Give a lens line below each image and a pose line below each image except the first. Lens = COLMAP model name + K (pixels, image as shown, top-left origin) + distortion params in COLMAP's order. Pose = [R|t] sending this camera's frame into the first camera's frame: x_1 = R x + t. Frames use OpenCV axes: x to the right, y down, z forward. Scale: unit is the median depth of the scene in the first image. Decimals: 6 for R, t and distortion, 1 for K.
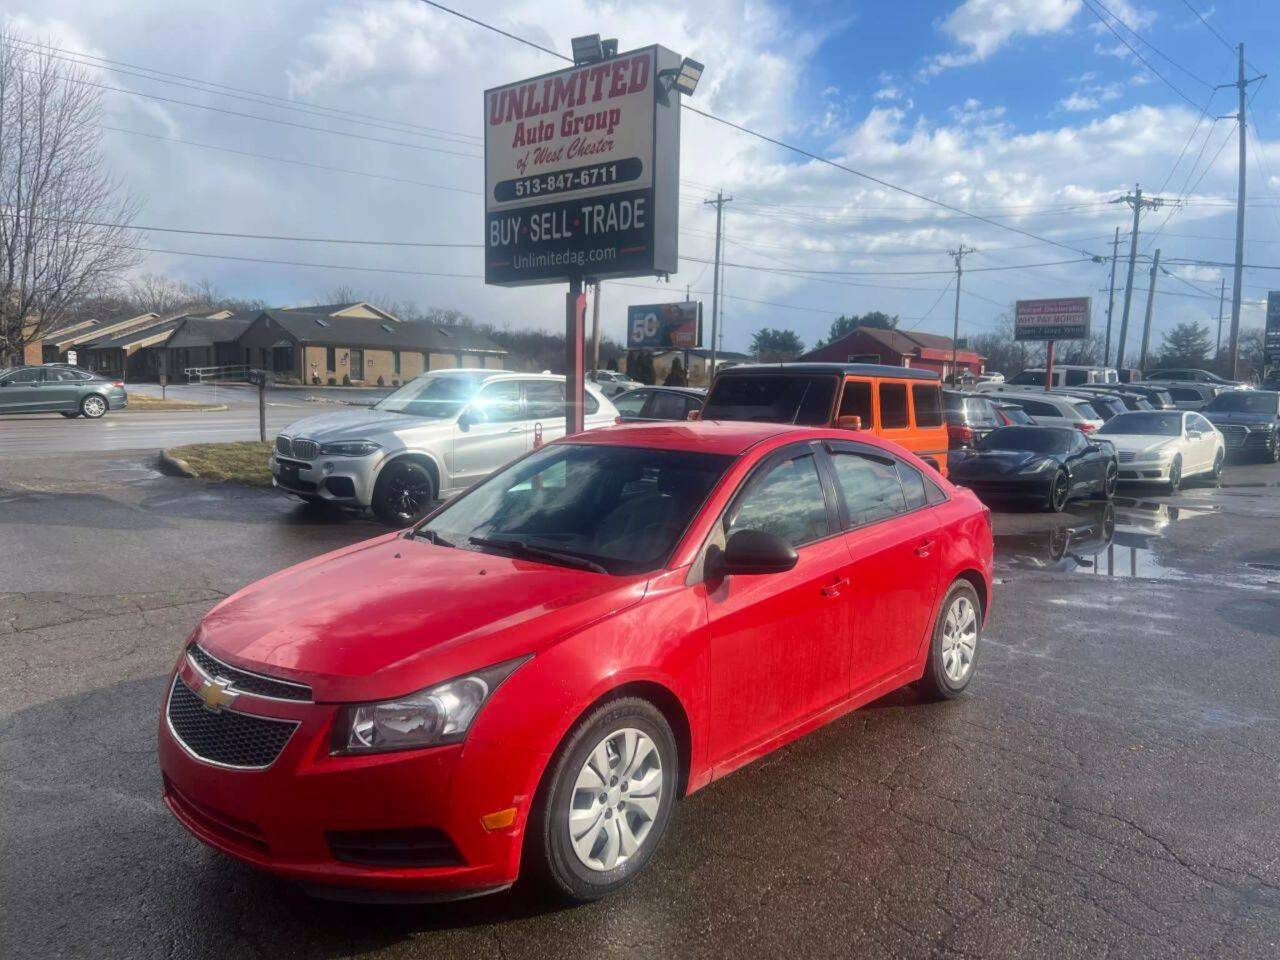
lens RADIAL K [[975.5, 0, 635.9], [0, 975.5, 480.5], [0, 0, 1]] dist [0.041179, -0.039934]
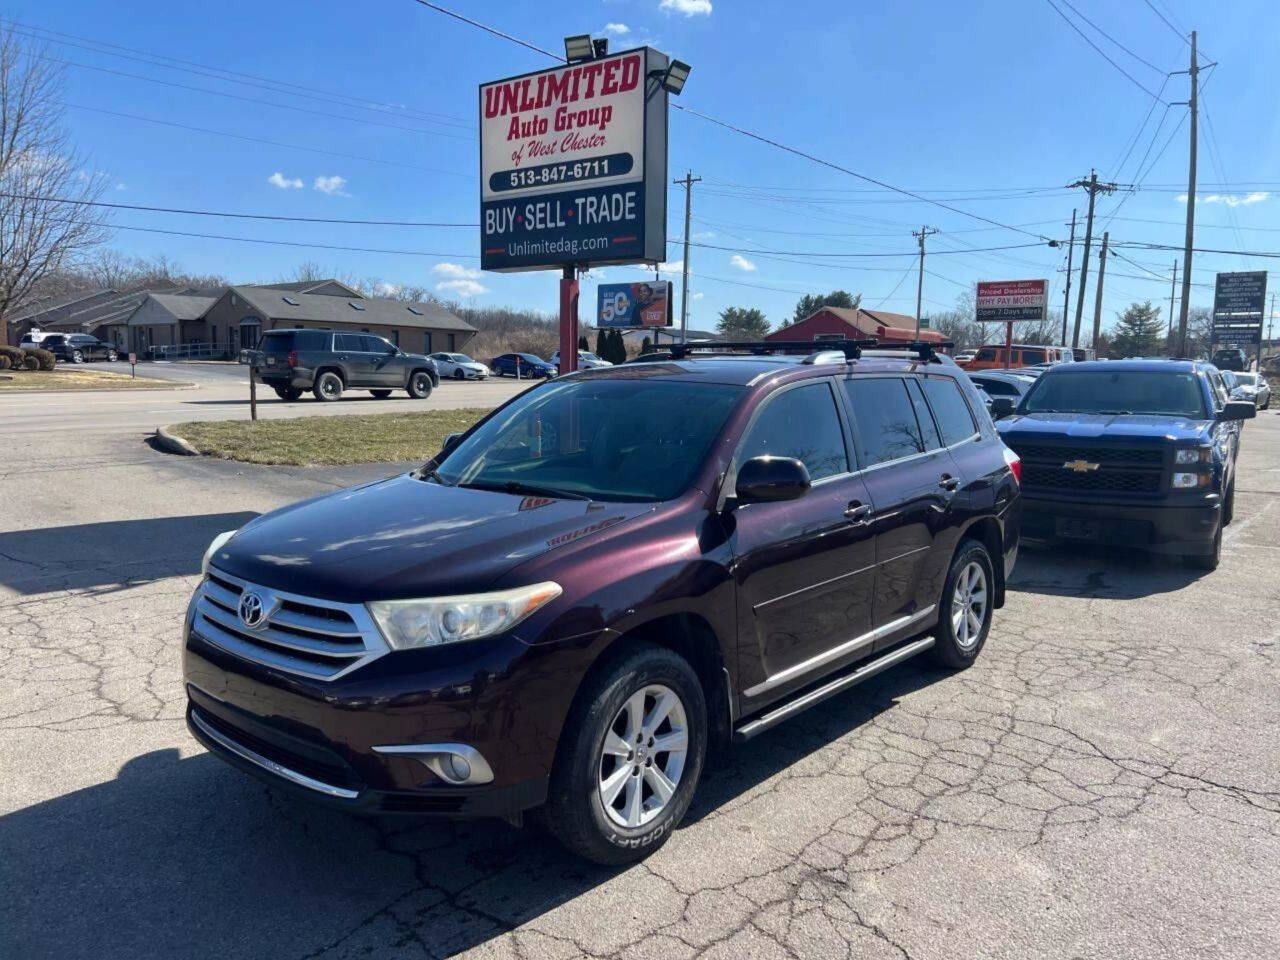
lens RADIAL K [[975.5, 0, 648.0], [0, 975.5, 478.0], [0, 0, 1]] dist [0.041179, -0.039934]
pose [[0.998930, -0.004590, 0.046023, -0.017096], [0.003680, 0.999796, 0.019851, 0.001770], [-0.046104, -0.019660, 0.998743, -0.044359]]
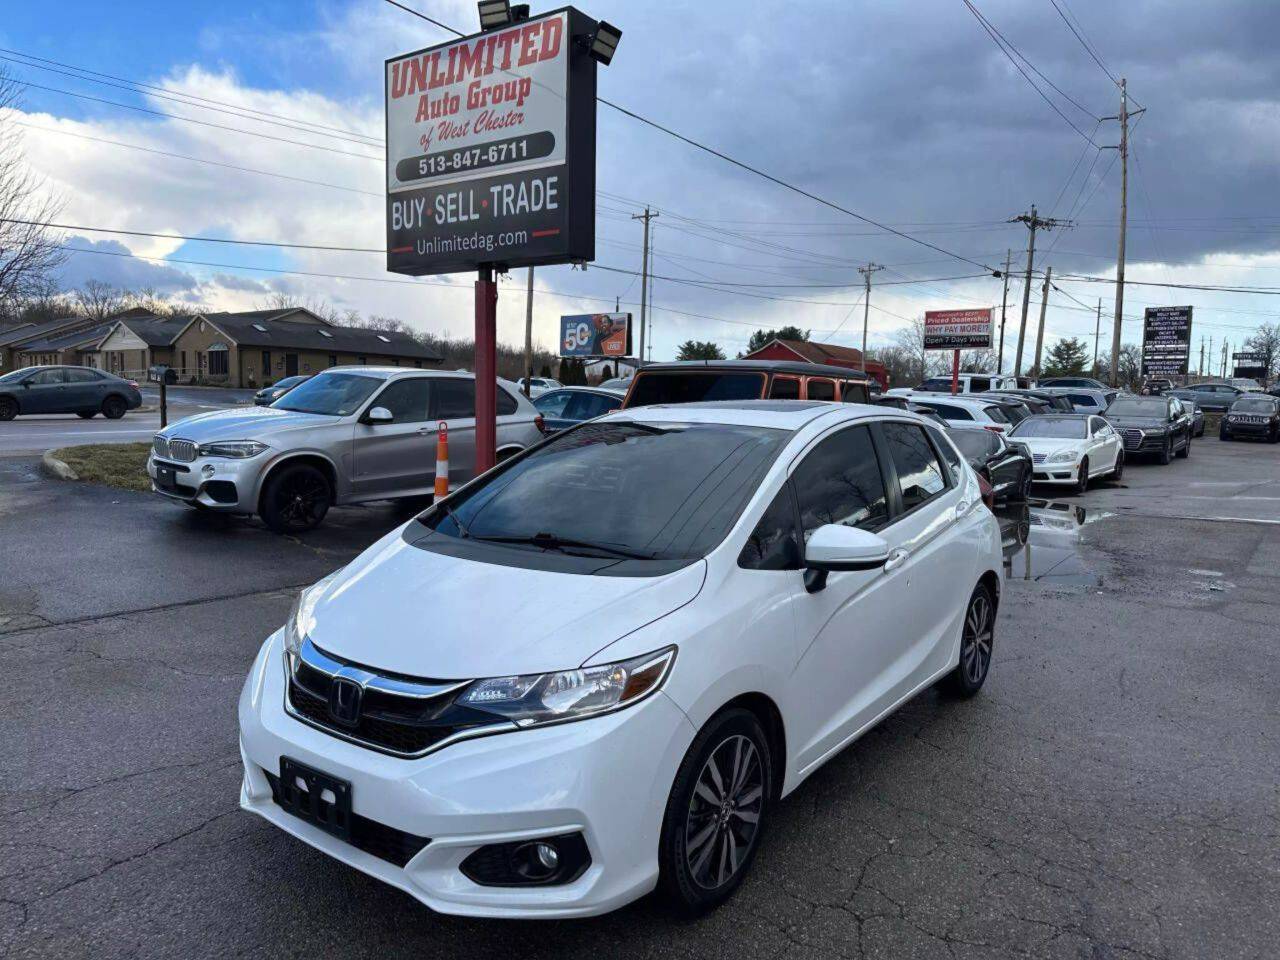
lens RADIAL K [[907.5, 0, 637.6], [0, 907.5, 481.0], [0, 0, 1]] dist [0.061168, -0.077965]
pose [[0.997317, -0.001755, 0.073183, 0.012607], [0.001776, 0.999998, -0.000227, -0.001679], [-0.073182, 0.000357, 0.997319, 0.087104]]
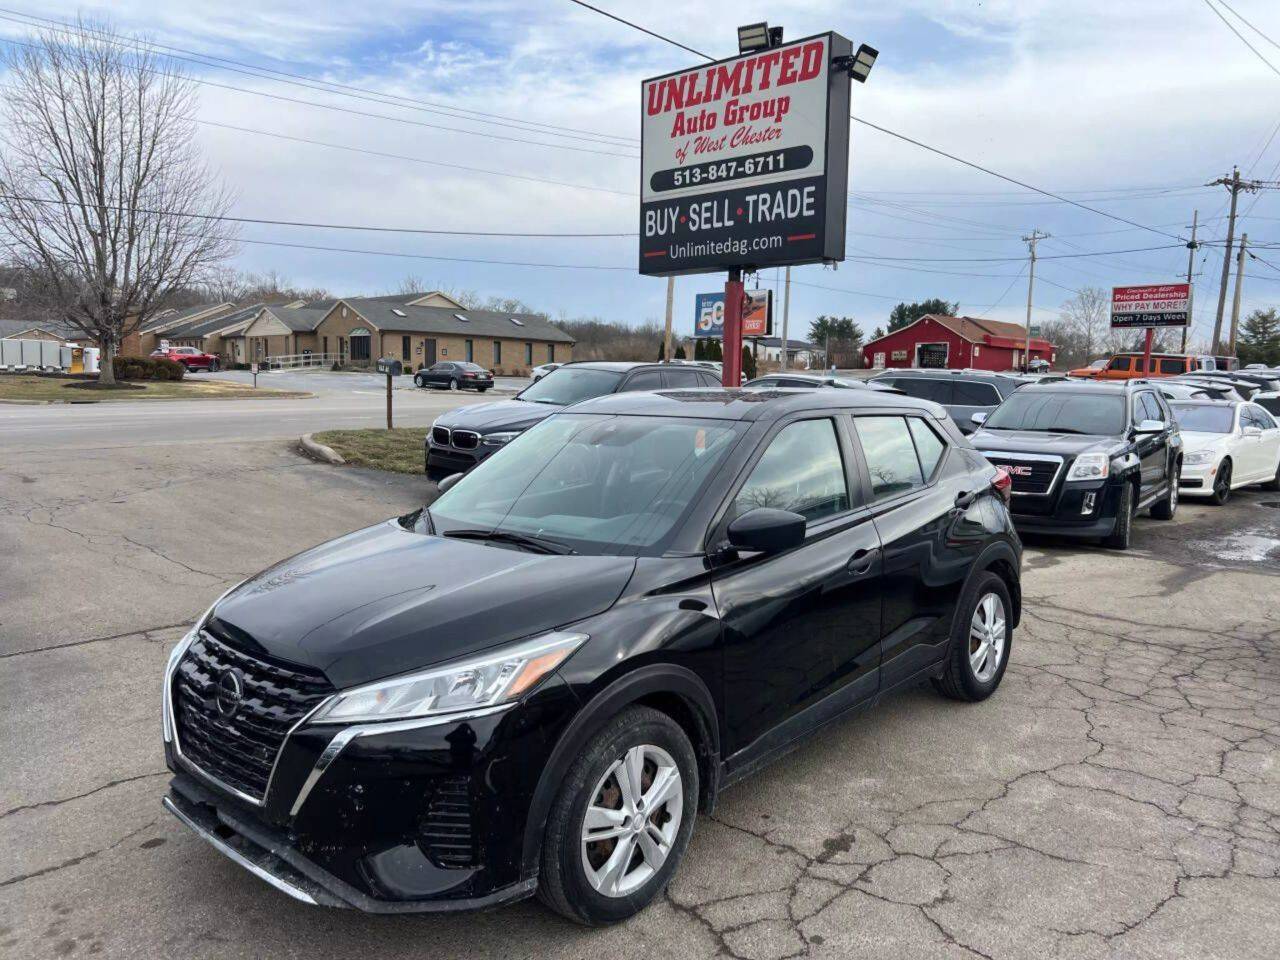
lens RADIAL K [[975.5, 0, 639.8], [0, 975.5, 477.4], [0, 0, 1]] dist [0.041179, -0.039934]
pose [[0.998781, 0.005892, -0.049007, -0.072751], [-0.005458, 0.999945, 0.008992, -0.000040], [0.049057, -0.008713, 0.998758, -0.004952]]
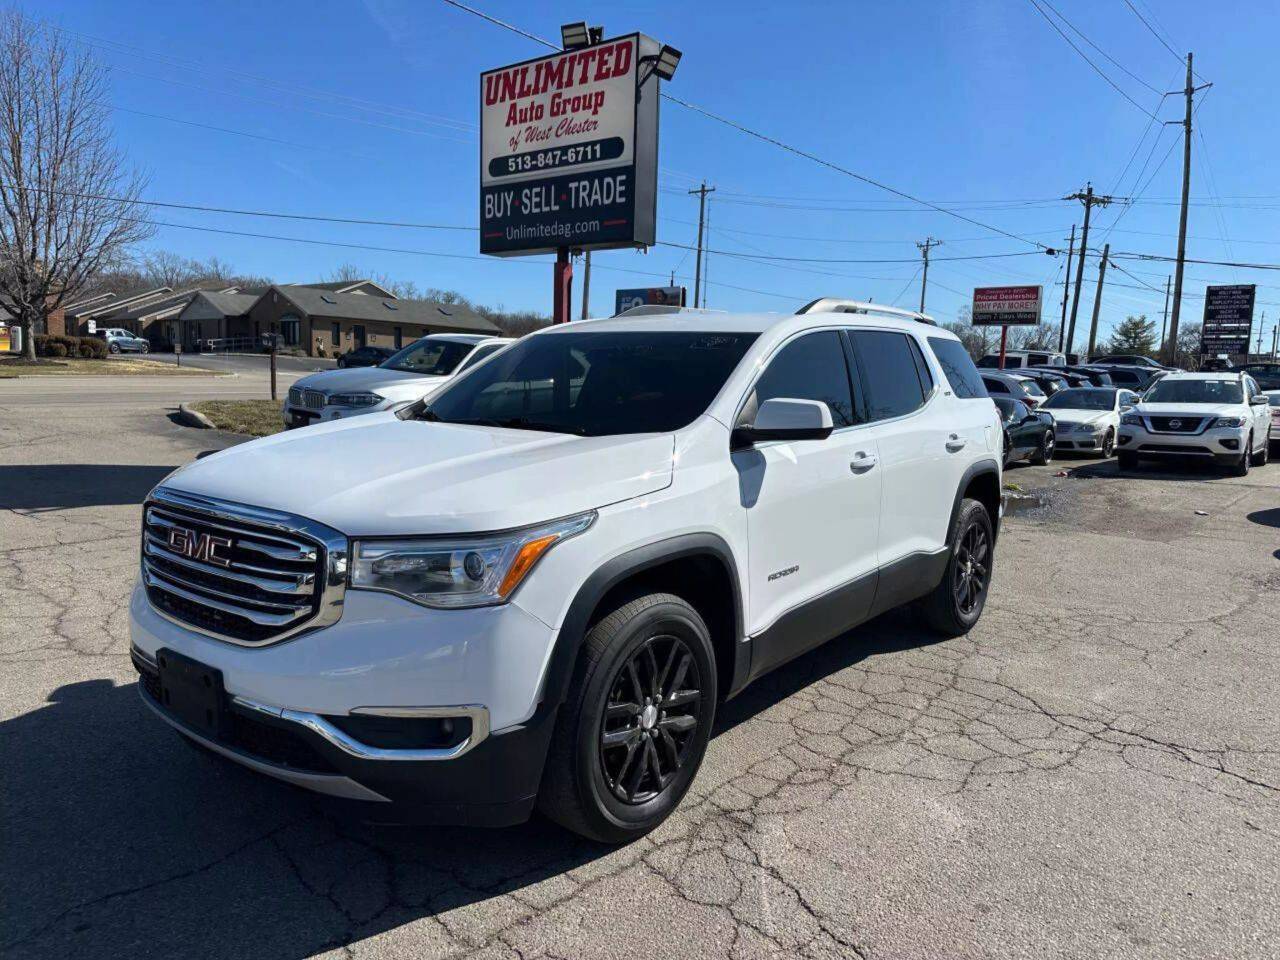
lens RADIAL K [[907.5, 0, 636.8], [0, 907.5, 493.2], [0, 0, 1]] dist [0.061168, -0.077965]
pose [[0.999749, 0.014552, 0.017045, 0.005588], [-0.015225, 0.999082, 0.040048, 0.016775], [-0.016446, -0.040298, 0.999052, -0.023945]]
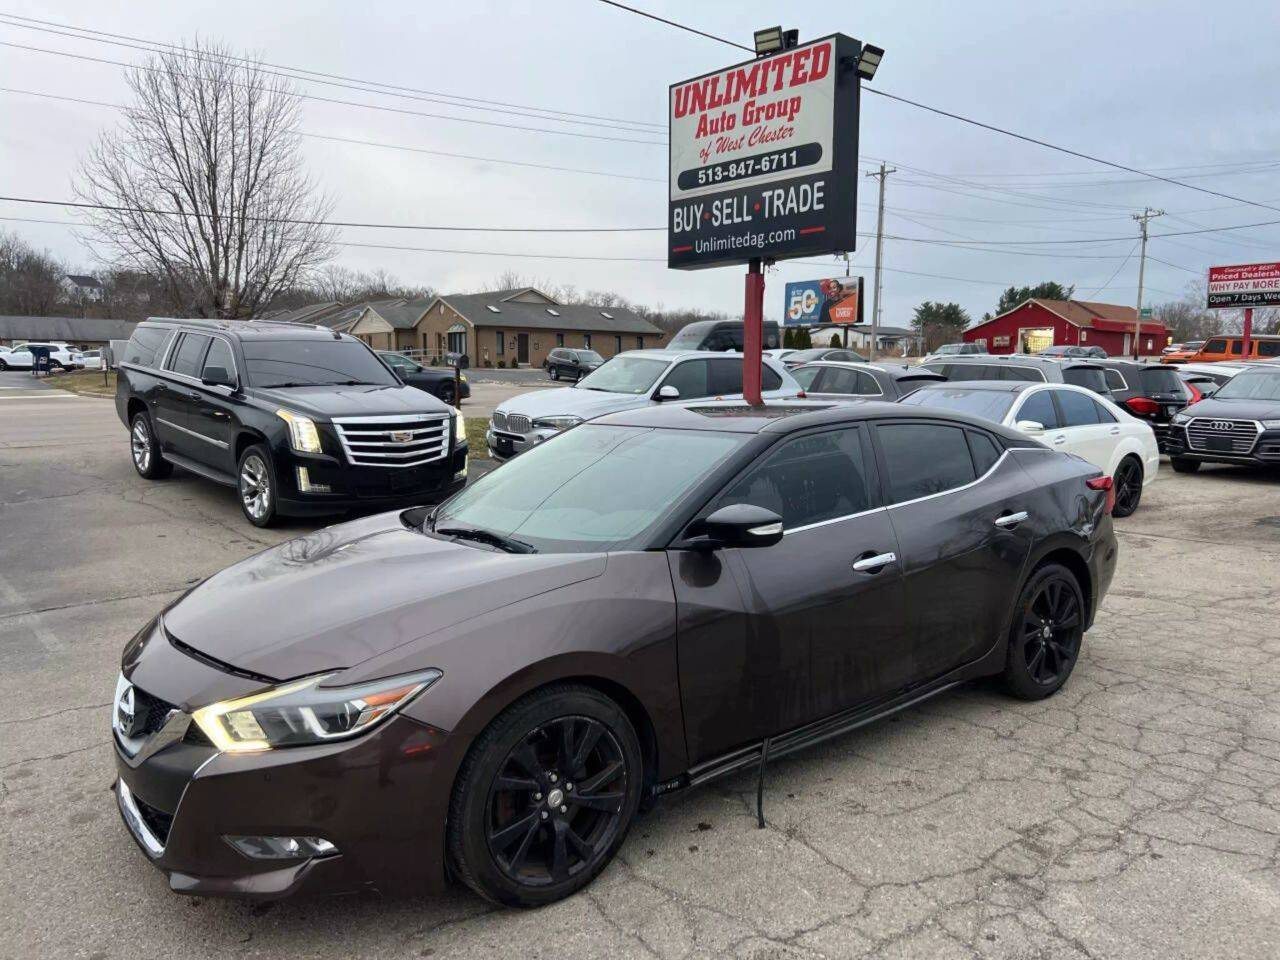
lens RADIAL K [[975.5, 0, 636.8], [0, 975.5, 475.2], [0, 0, 1]] dist [0.041179, -0.039934]
pose [[0.987913, 0.004022, -0.154955, -0.015582], [-0.001618, 0.999876, 0.015634, 0.006158], [0.154998, -0.015194, 0.987798, -0.044108]]
